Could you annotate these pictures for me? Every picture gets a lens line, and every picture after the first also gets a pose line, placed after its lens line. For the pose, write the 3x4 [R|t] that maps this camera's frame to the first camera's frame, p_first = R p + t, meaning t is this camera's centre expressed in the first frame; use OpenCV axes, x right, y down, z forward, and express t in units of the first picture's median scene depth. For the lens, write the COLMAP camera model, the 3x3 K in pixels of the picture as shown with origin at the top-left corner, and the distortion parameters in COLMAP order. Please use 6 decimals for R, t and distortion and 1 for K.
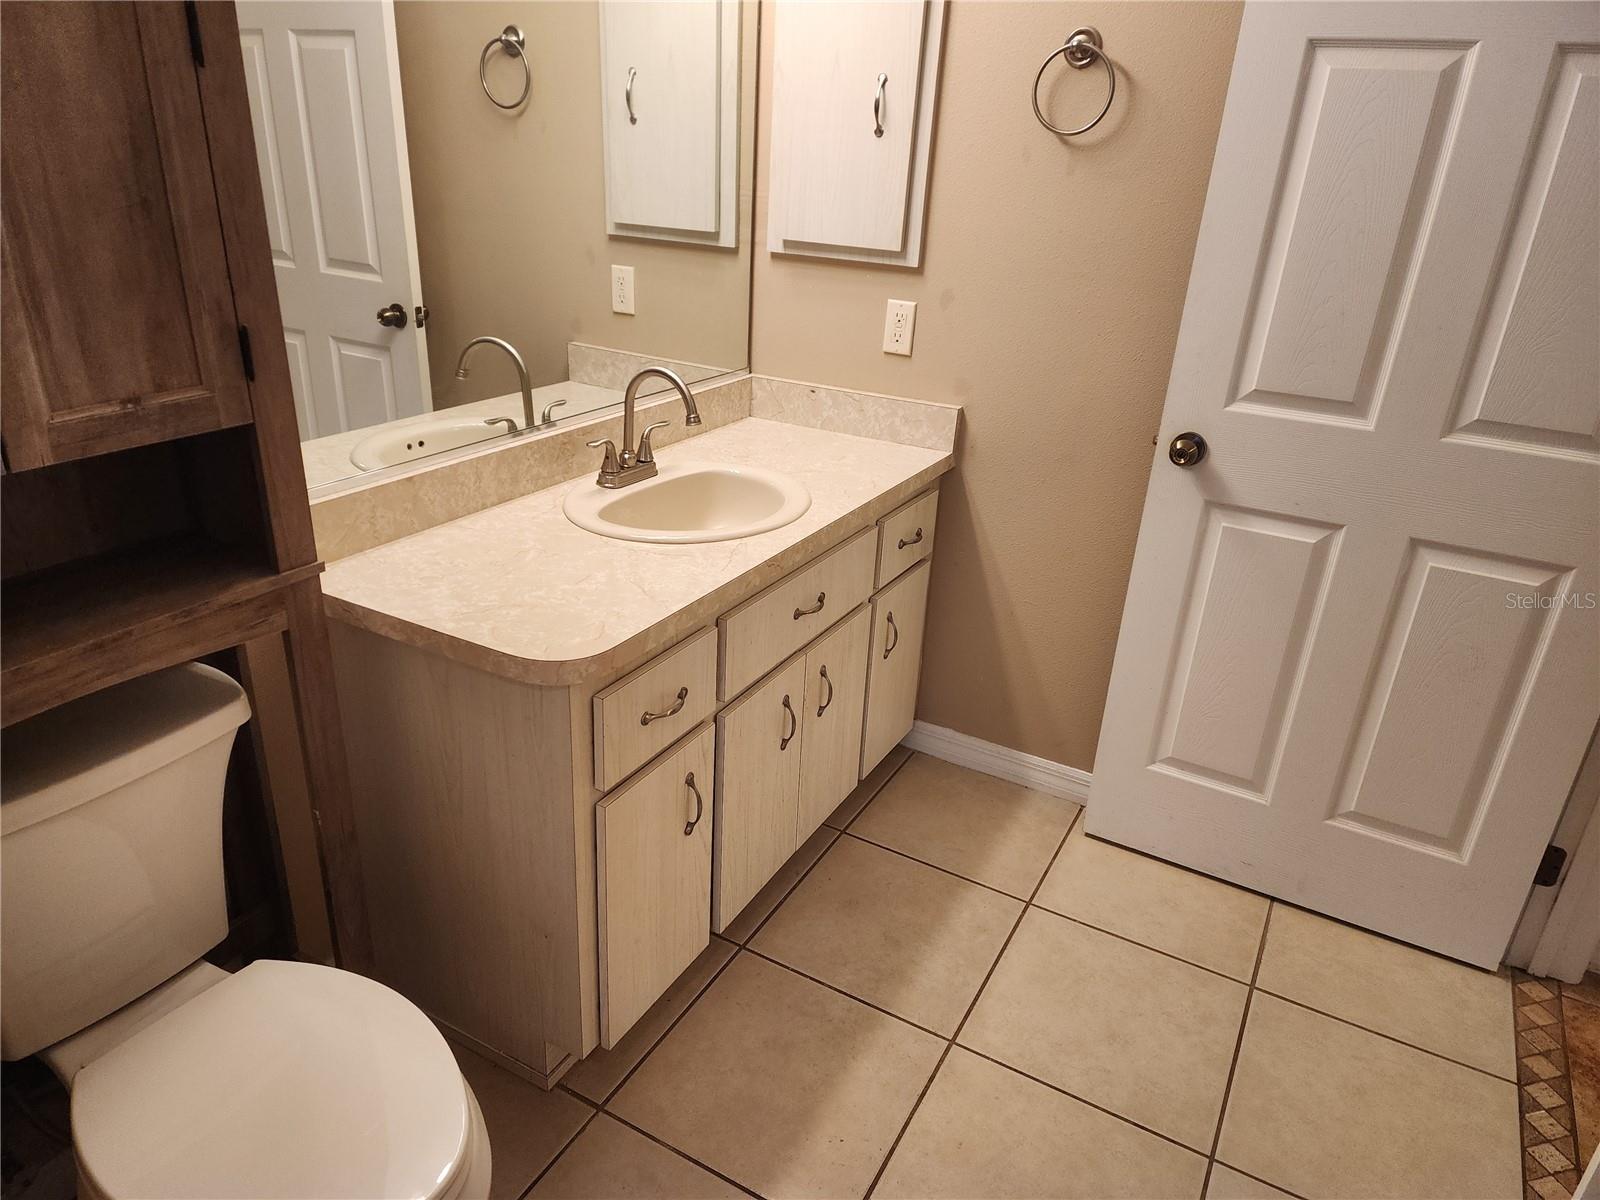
lens RADIAL K [[1063.0, 0, 801.4], [0, 1063.0, 598.1], [0, 0, 1]] dist [0.084087, -0.076718]
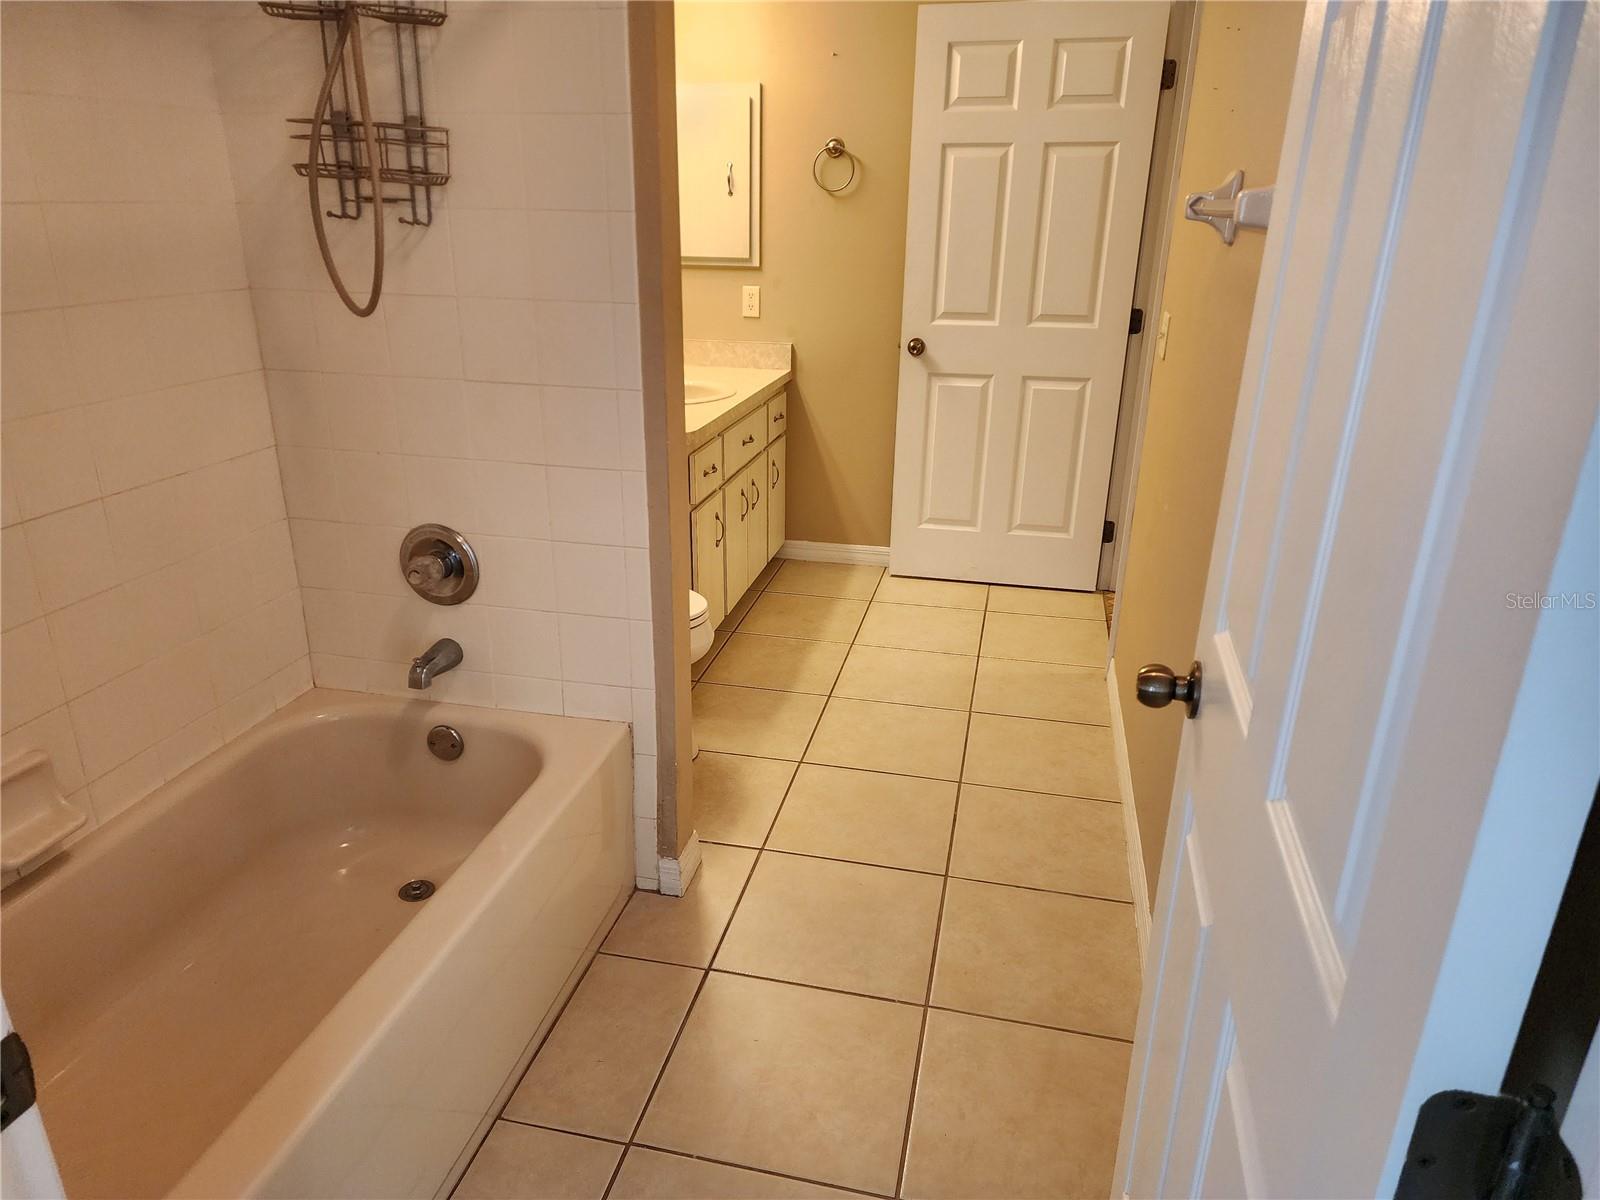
lens RADIAL K [[1063.0, 0, 794.0], [0, 1063.0, 602.7], [0, 0, 1]] dist [0.084087, -0.076718]
pose [[0.959118, -0.141478, 0.245106, -0.372883], [0.149393, 0.988680, -0.013911, 0.295729], [-0.240364, 0.049960, 0.969396, -0.761700]]
